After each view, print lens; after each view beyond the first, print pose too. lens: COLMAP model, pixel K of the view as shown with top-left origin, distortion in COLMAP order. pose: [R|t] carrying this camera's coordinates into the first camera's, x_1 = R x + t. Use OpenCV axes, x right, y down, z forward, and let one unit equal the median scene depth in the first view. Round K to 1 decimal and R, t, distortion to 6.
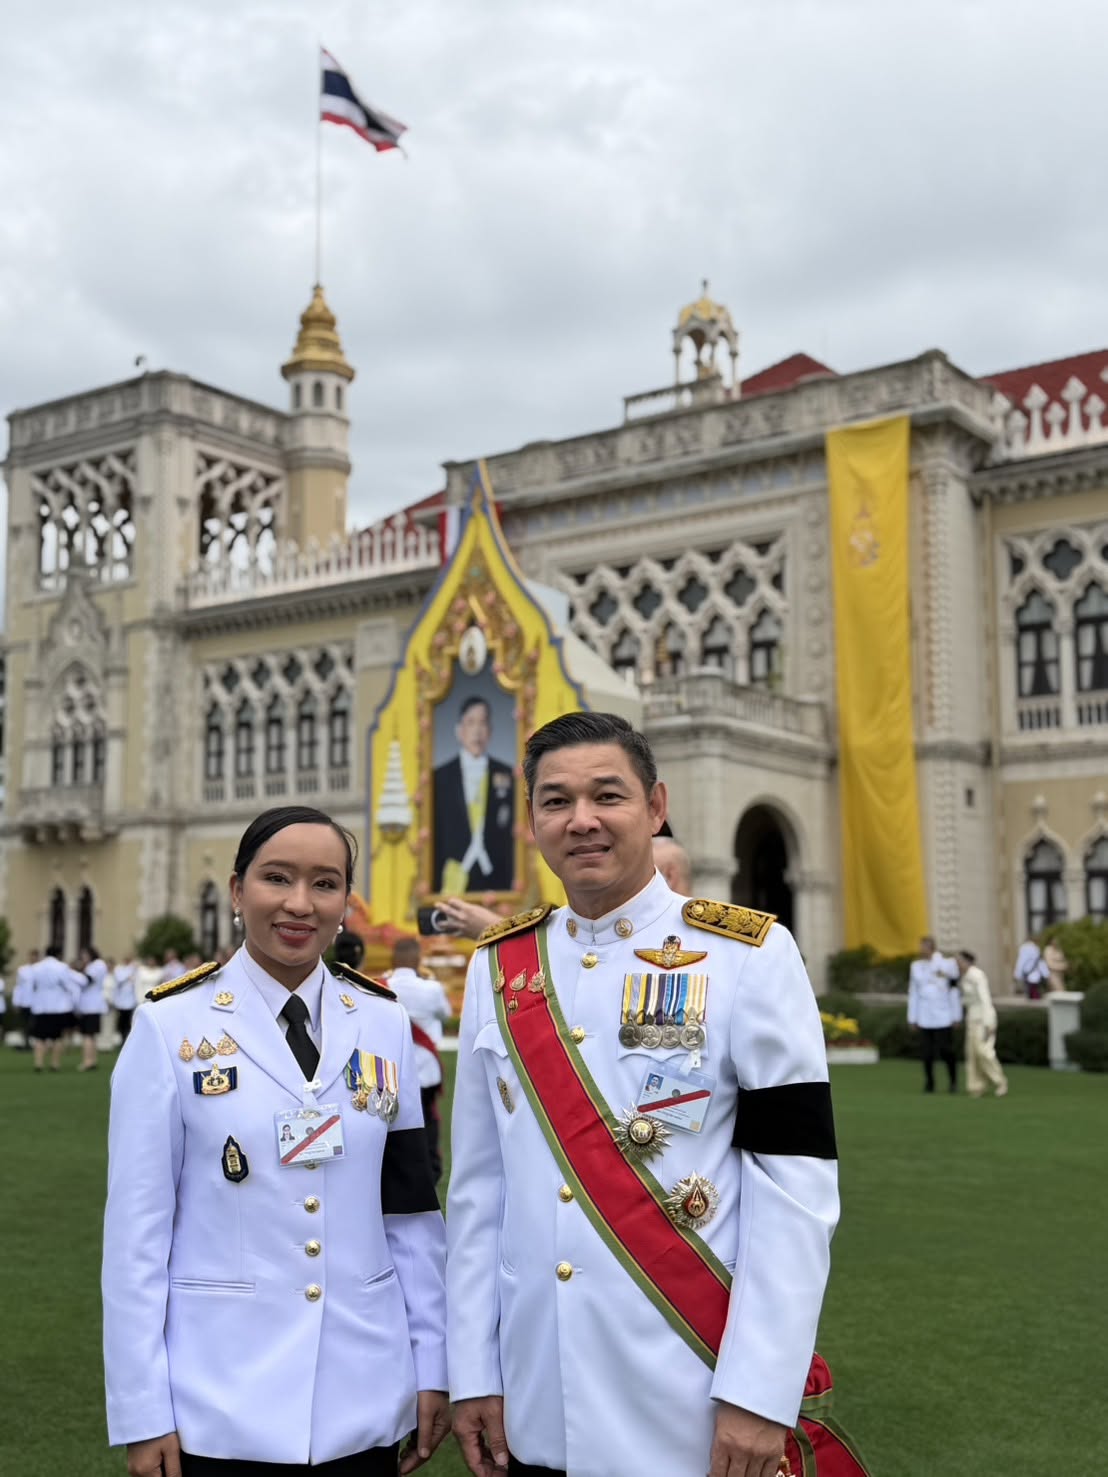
lens RADIAL K [[1770.2, 0, 549.8], [0, 1770.2, 749.6], [0, 0, 1]] dist [0.168424, 0.002195]
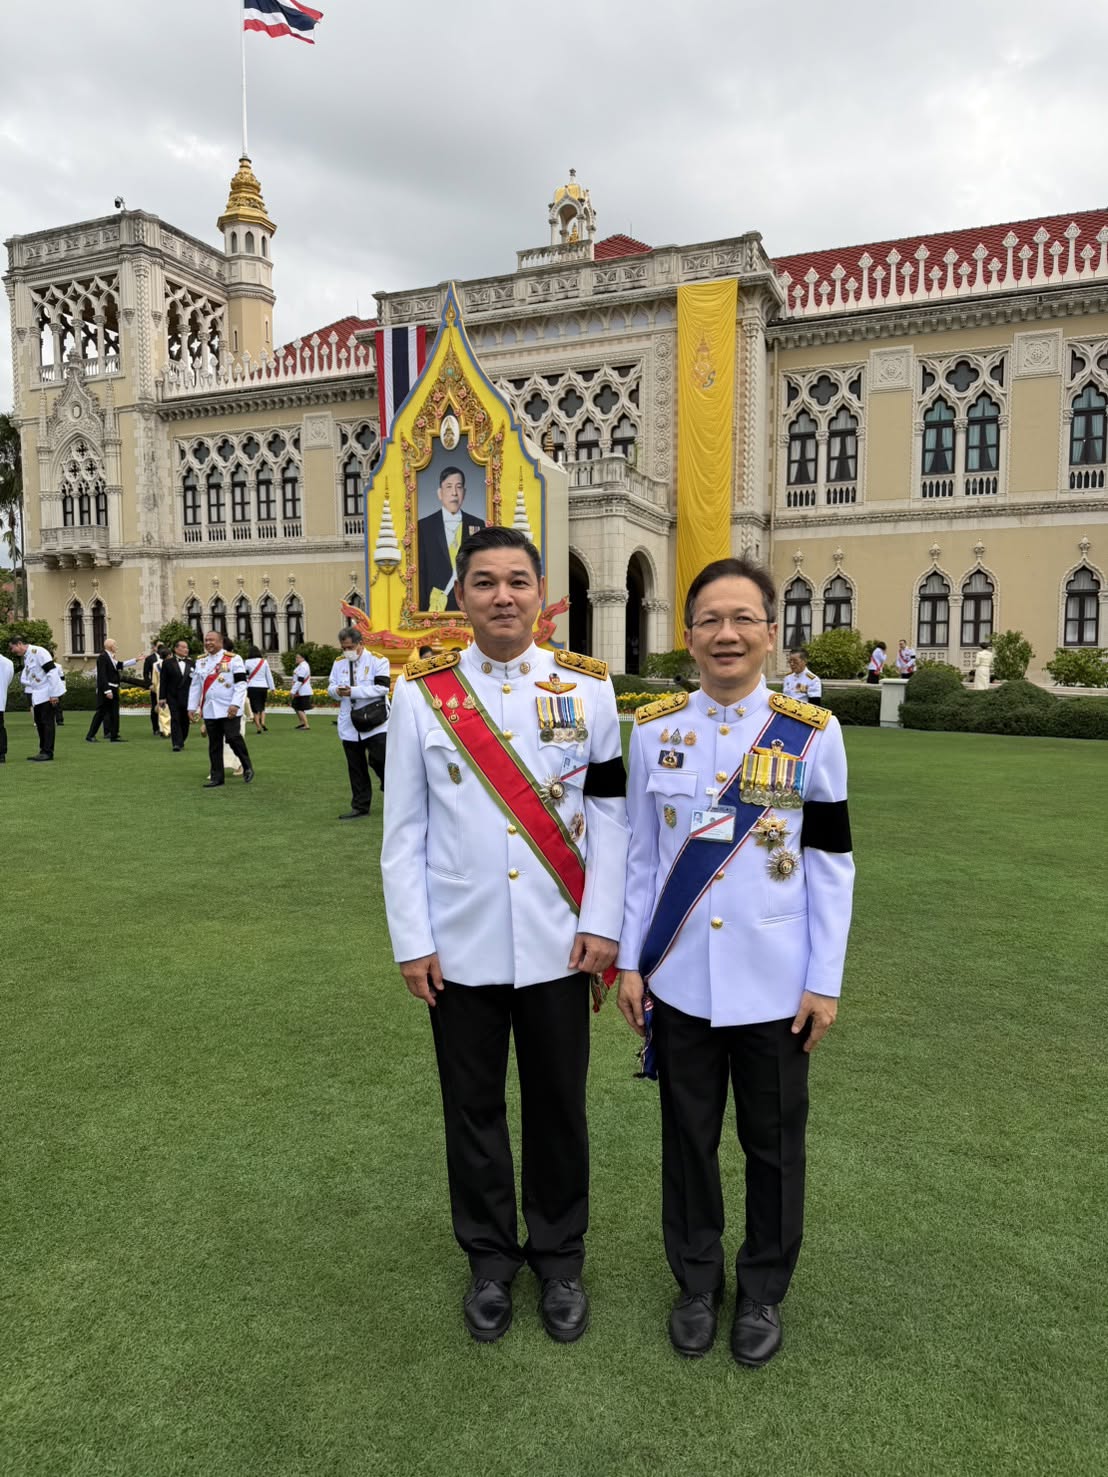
lens RADIAL K [[1036.1, 0, 552.6], [0, 1036.1, 750.0], [0, 0, 1]] dist [0.143605, -0.306633]
pose [[0.973101, -0.018673, 0.229619, -0.142837], [-0.029985, 0.977965, 0.206603, 0.013588], [-0.228417, -0.207931, 0.951099, 0.143399]]
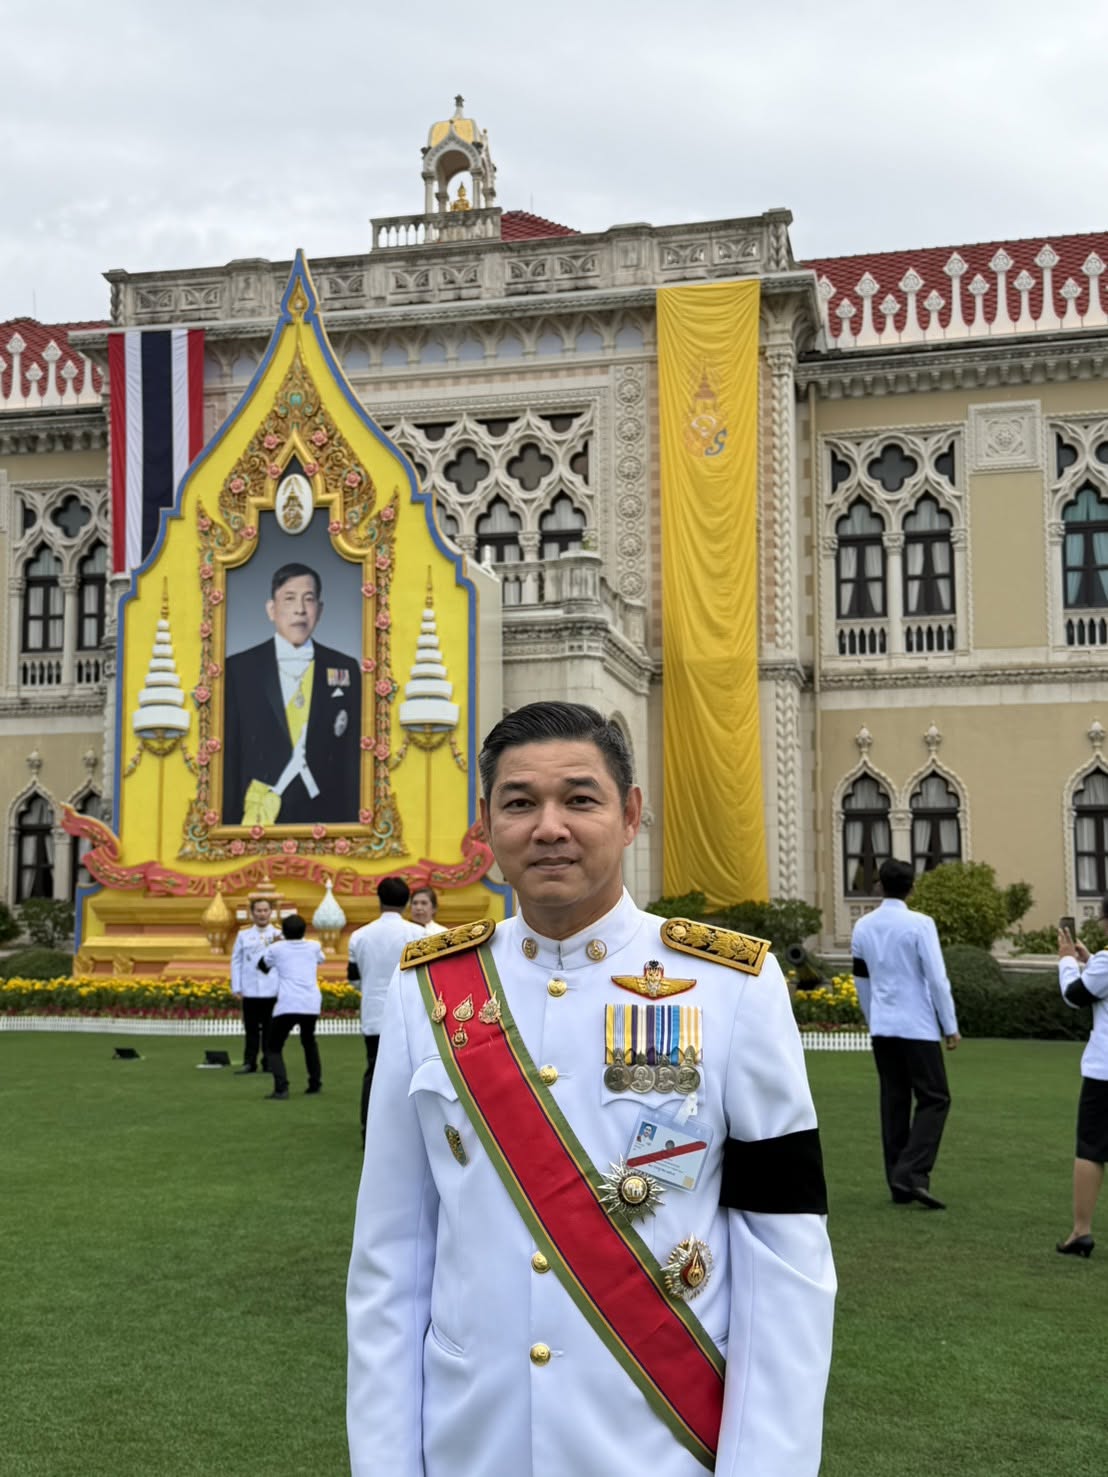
lens RADIAL K [[1737.5, 0, 554.0], [0, 1737.5, 738.5], [0, 0, 1]] dist [0.127202, -0.013676]
pose [[0.918853, 0.039360, 0.392632, -0.208849], [-0.049214, 0.998675, 0.015057, 0.025167], [-0.391519, -0.033158, 0.919573, 0.244803]]
